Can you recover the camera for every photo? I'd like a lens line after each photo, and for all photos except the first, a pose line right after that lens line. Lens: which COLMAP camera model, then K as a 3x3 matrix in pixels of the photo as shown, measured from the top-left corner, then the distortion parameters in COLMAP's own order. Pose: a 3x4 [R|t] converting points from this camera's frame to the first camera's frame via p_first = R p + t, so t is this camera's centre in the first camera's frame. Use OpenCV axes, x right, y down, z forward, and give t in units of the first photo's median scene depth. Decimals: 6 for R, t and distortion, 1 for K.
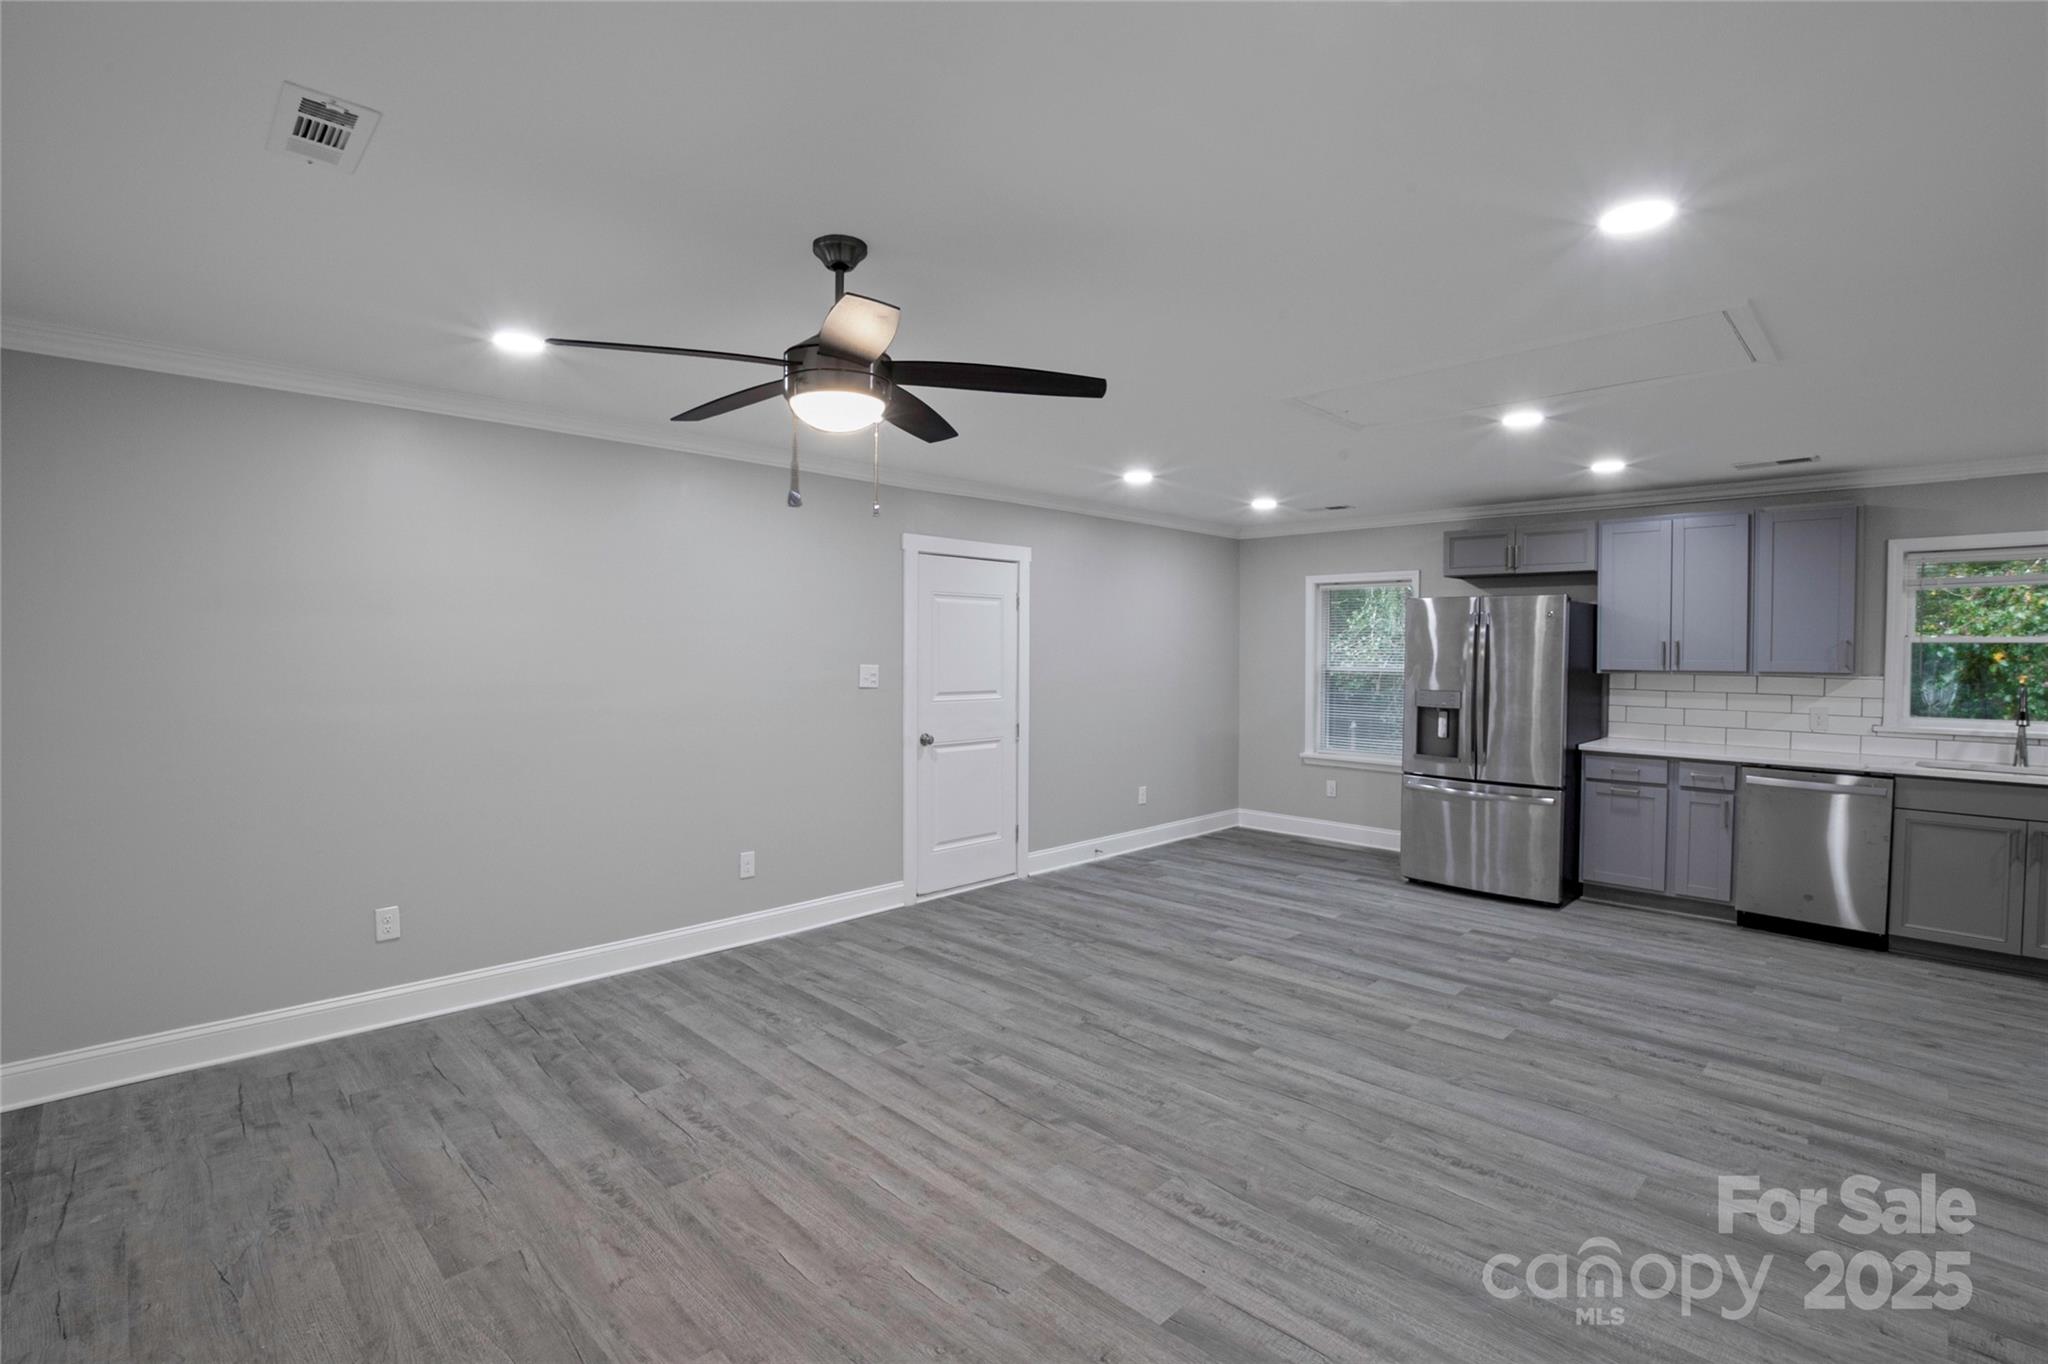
lens RADIAL K [[941.4, 0, 1018.4], [0, 941.4, 682.4], [0, 0, 1]] dist [-0.026020, 0.000336]
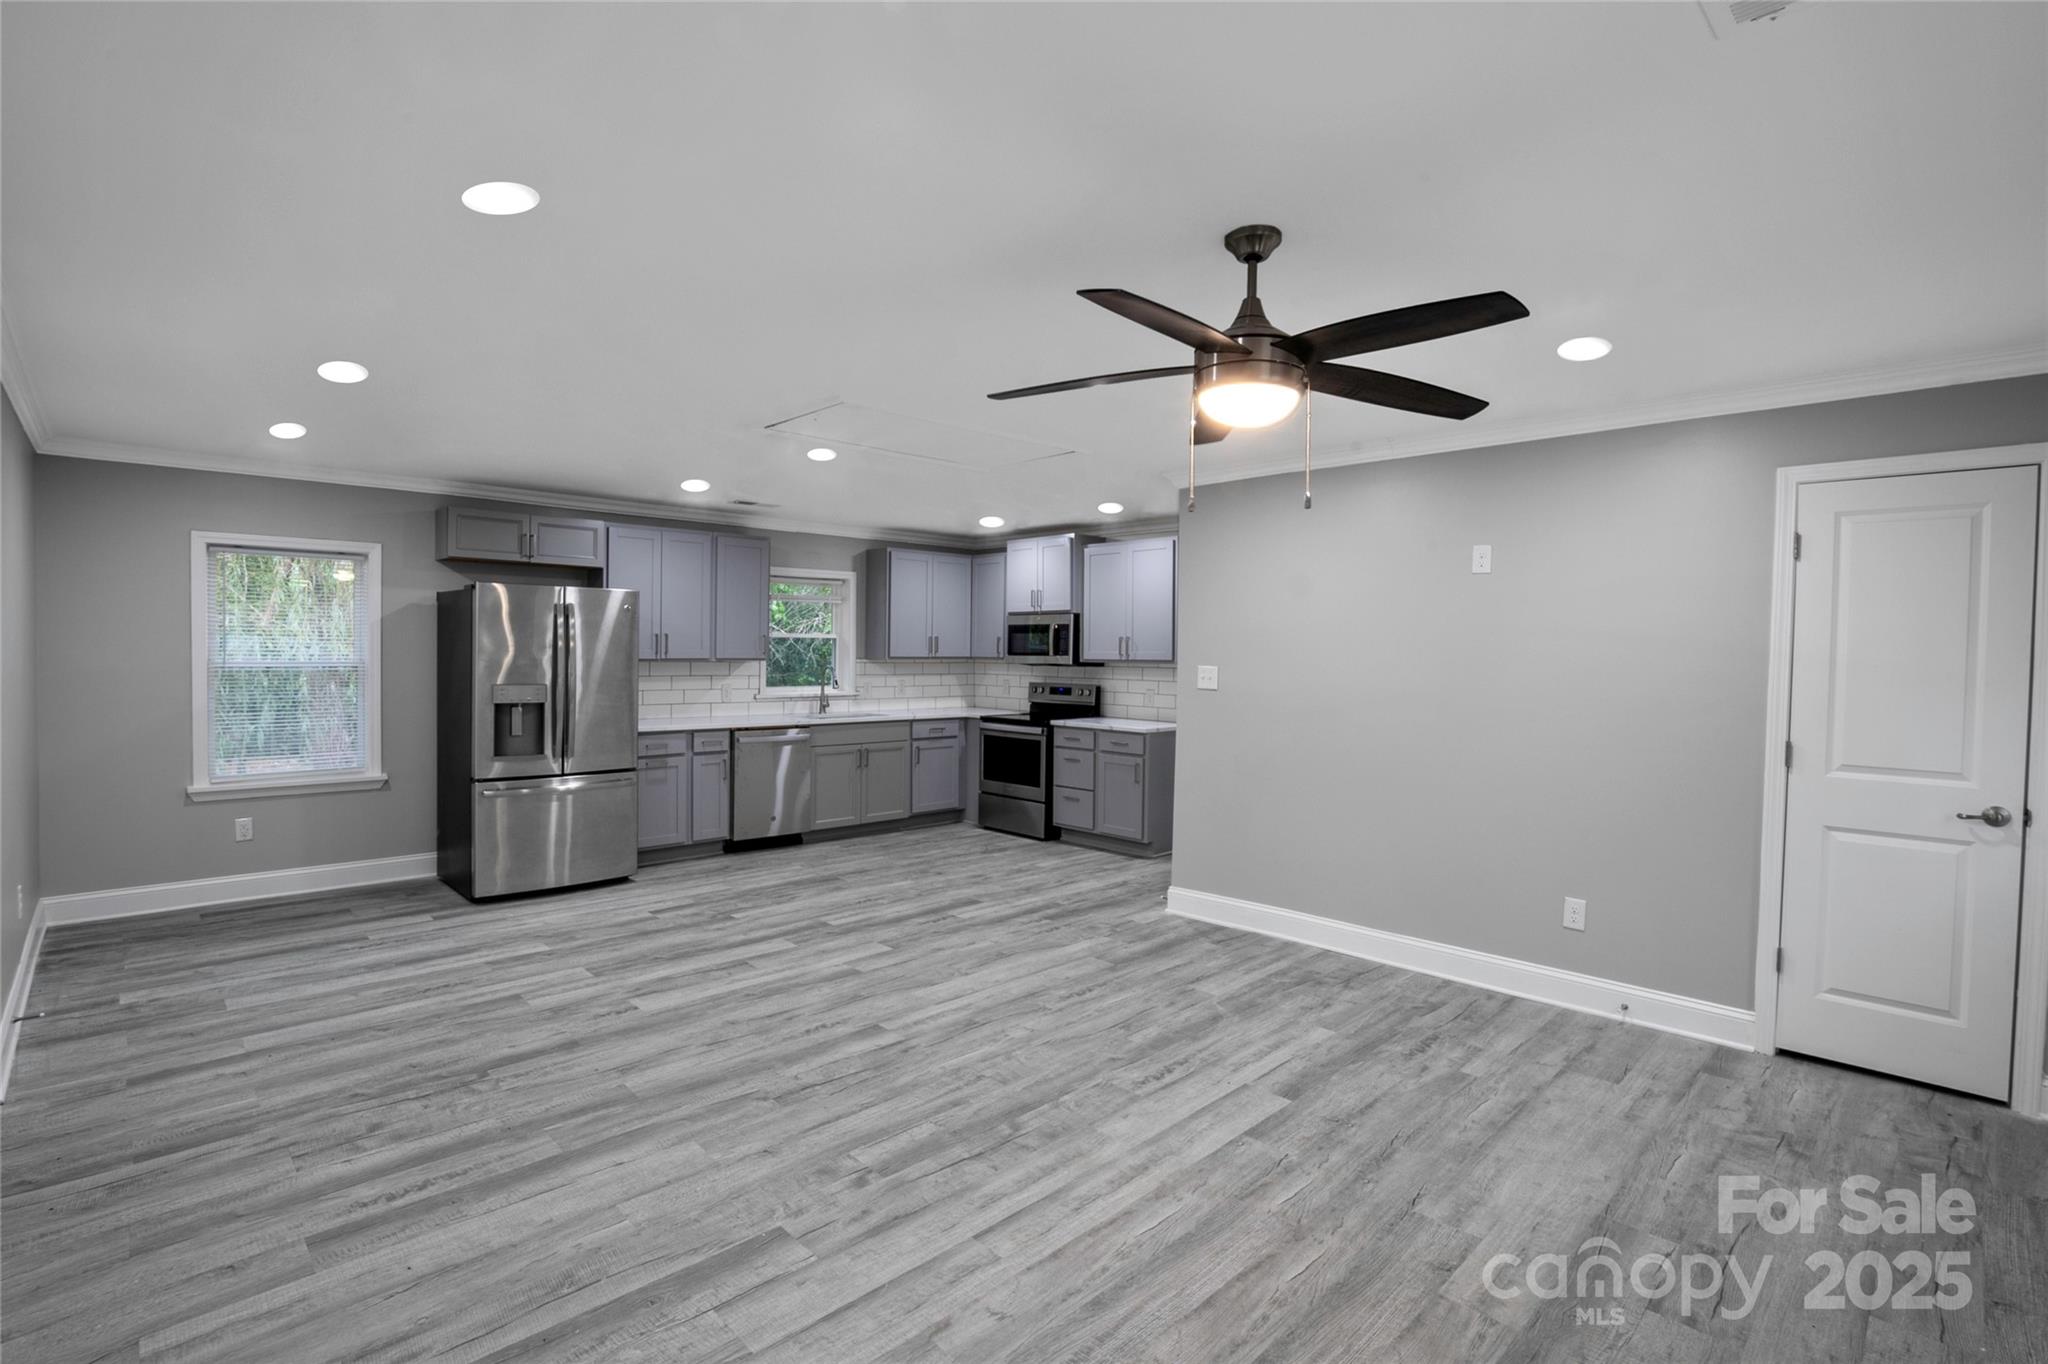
lens RADIAL K [[950.8, 0, 1018.0], [0, 950.8, 673.9], [0, 0, 1]] dist [-0.028326, 0.001654]
pose [[0.018186, -0.032127, 0.999318, -0.657220], [0.023040, 0.999232, 0.031705, -0.028099], [-0.999569, 0.022448, 0.018912, 0.677368]]
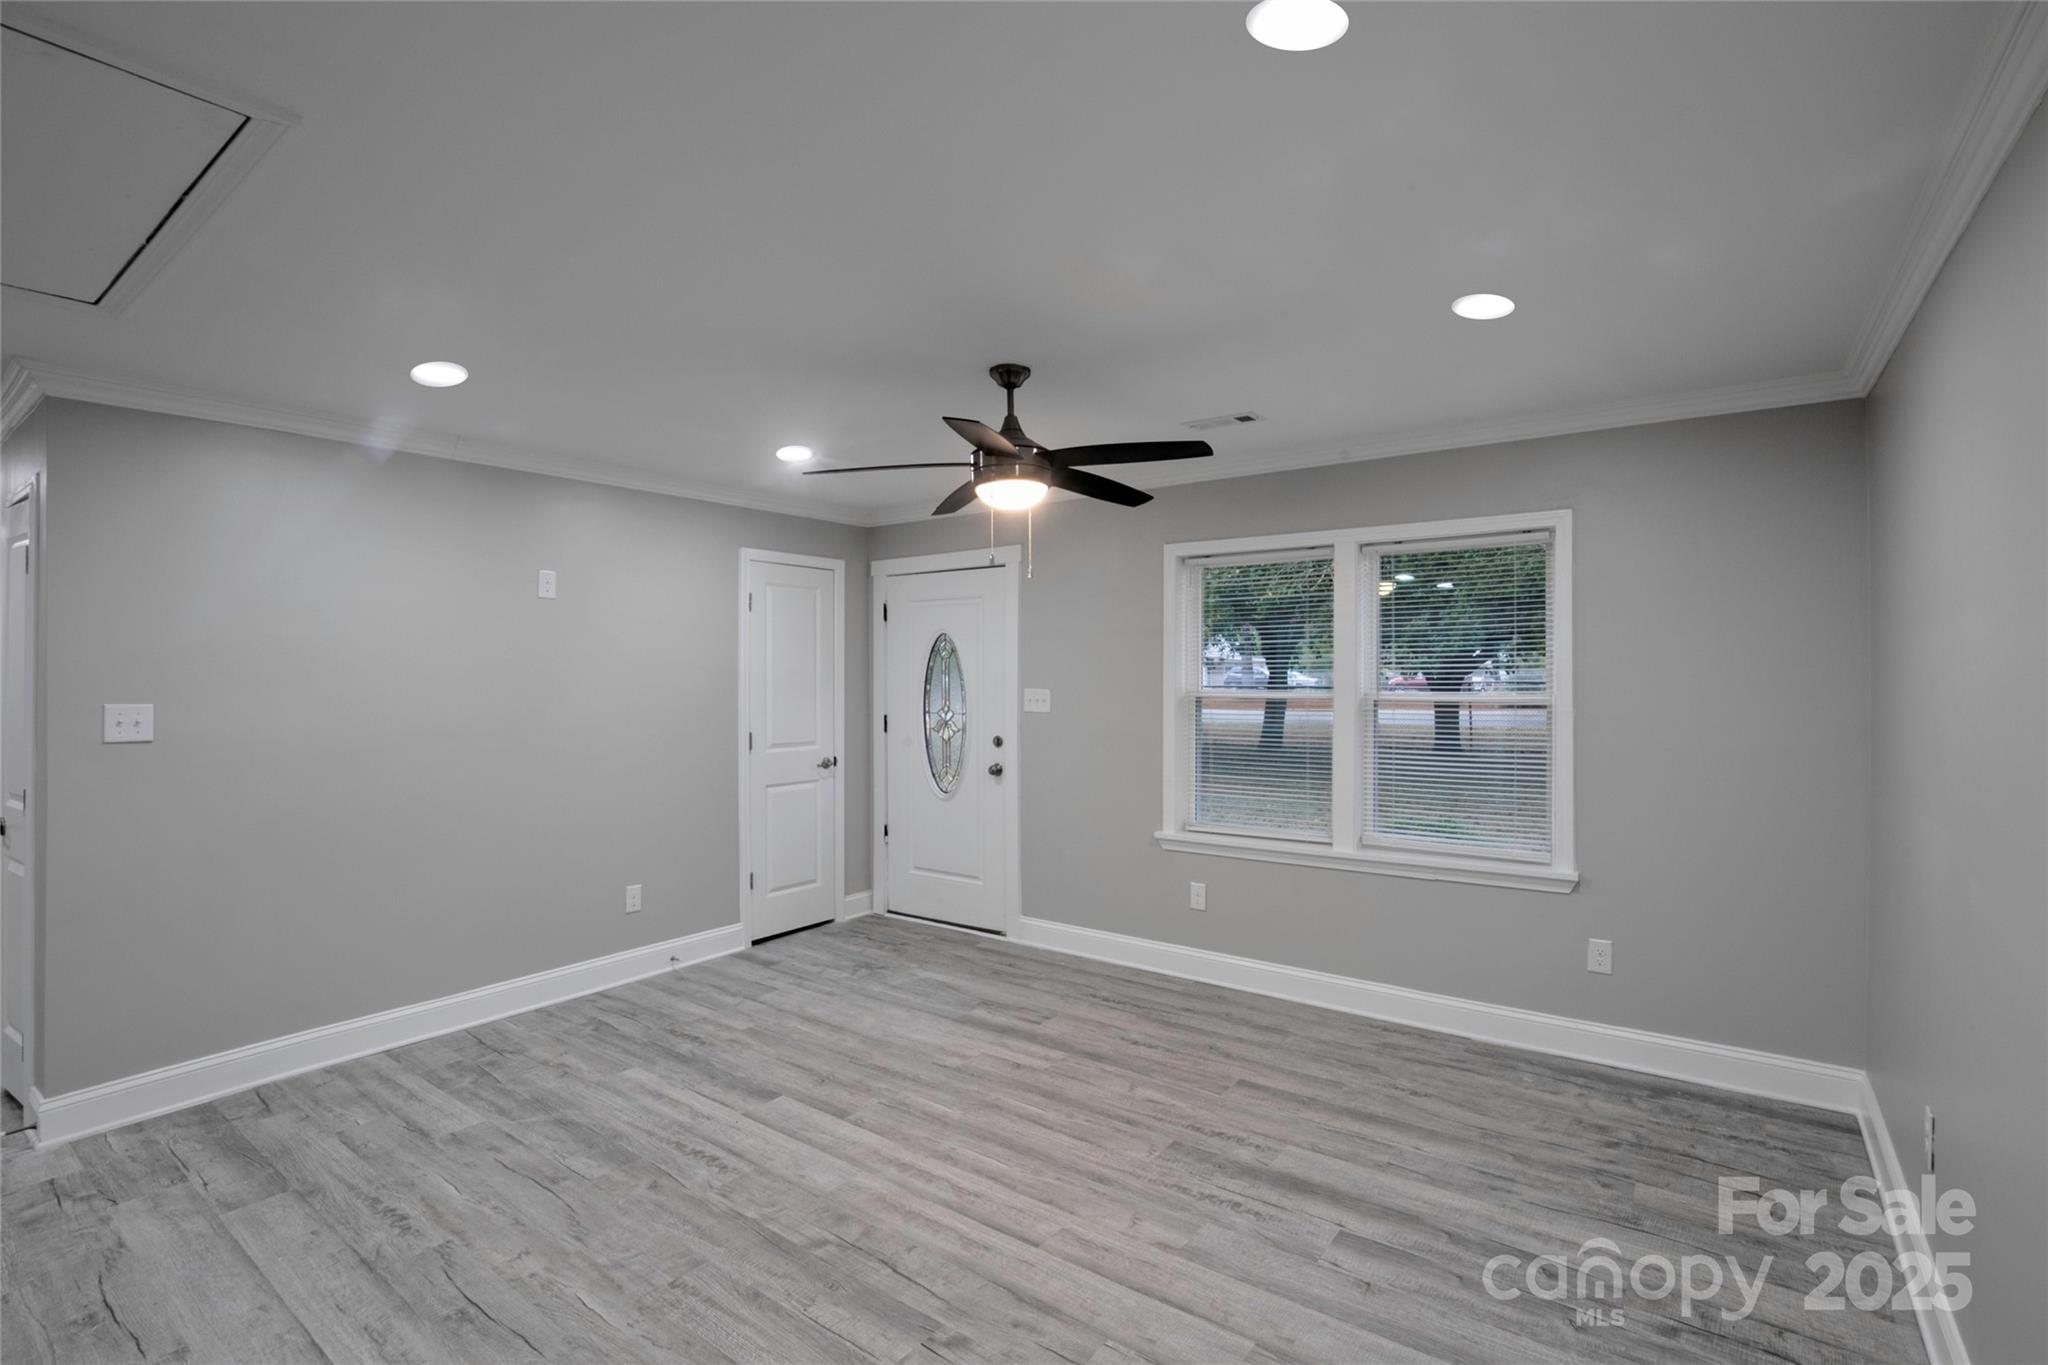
lens RADIAL K [[950.8, 0, 1018.0], [0, 950.8, 674.4], [0, 0, 1]] dist [-0.028326, 0.001654]
pose [[-0.990172, -0.003493, -0.139813, -0.009874], [-0.008033, 0.999458, 0.031922, -0.046110], [0.139626, 0.032731, -0.989663, 1.285648]]
